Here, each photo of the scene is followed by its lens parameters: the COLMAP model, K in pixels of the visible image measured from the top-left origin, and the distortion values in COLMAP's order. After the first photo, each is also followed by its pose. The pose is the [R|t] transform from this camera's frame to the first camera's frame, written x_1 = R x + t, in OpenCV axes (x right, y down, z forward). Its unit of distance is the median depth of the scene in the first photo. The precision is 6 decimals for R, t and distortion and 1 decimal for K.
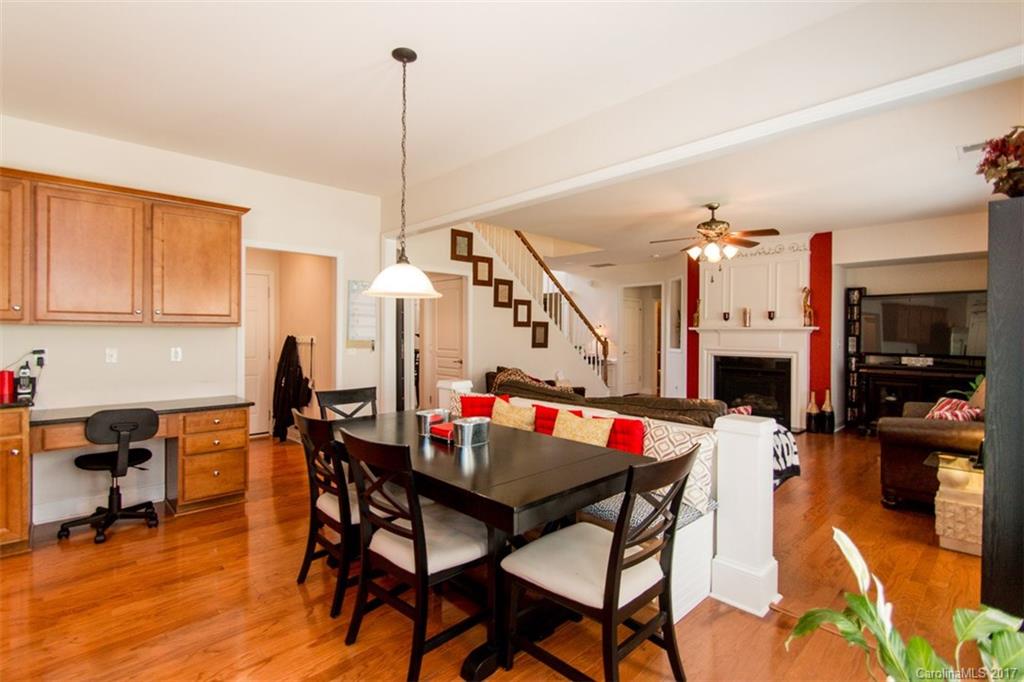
lens RADIAL K [[481.9, 0, 512.0], [0, 481.9, 334.7], [0, 0, 1]] dist [0.009054, -0.002288]
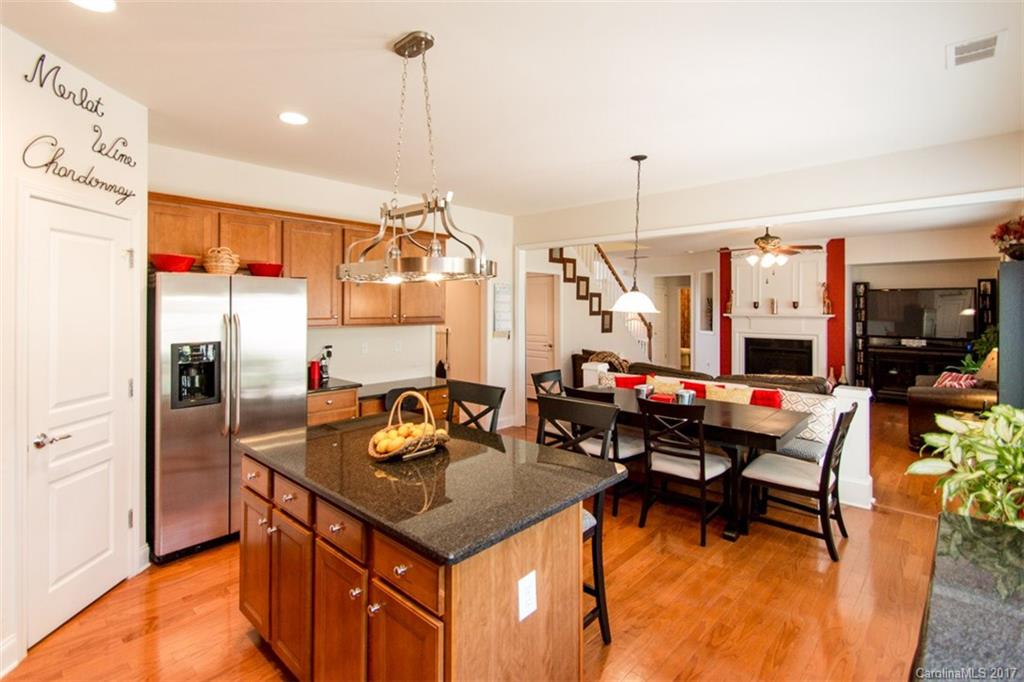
lens RADIAL K [[481.9, 0, 518.3], [0, 481.9, 305.7], [0, 0, 1]] dist [0.009054, -0.002288]
pose [[0.998071, -0.003702, 0.061973, -0.255685], [0.004248, 0.999953, -0.008683, -0.032504], [-0.061938, 0.008930, 0.998040, -0.189352]]
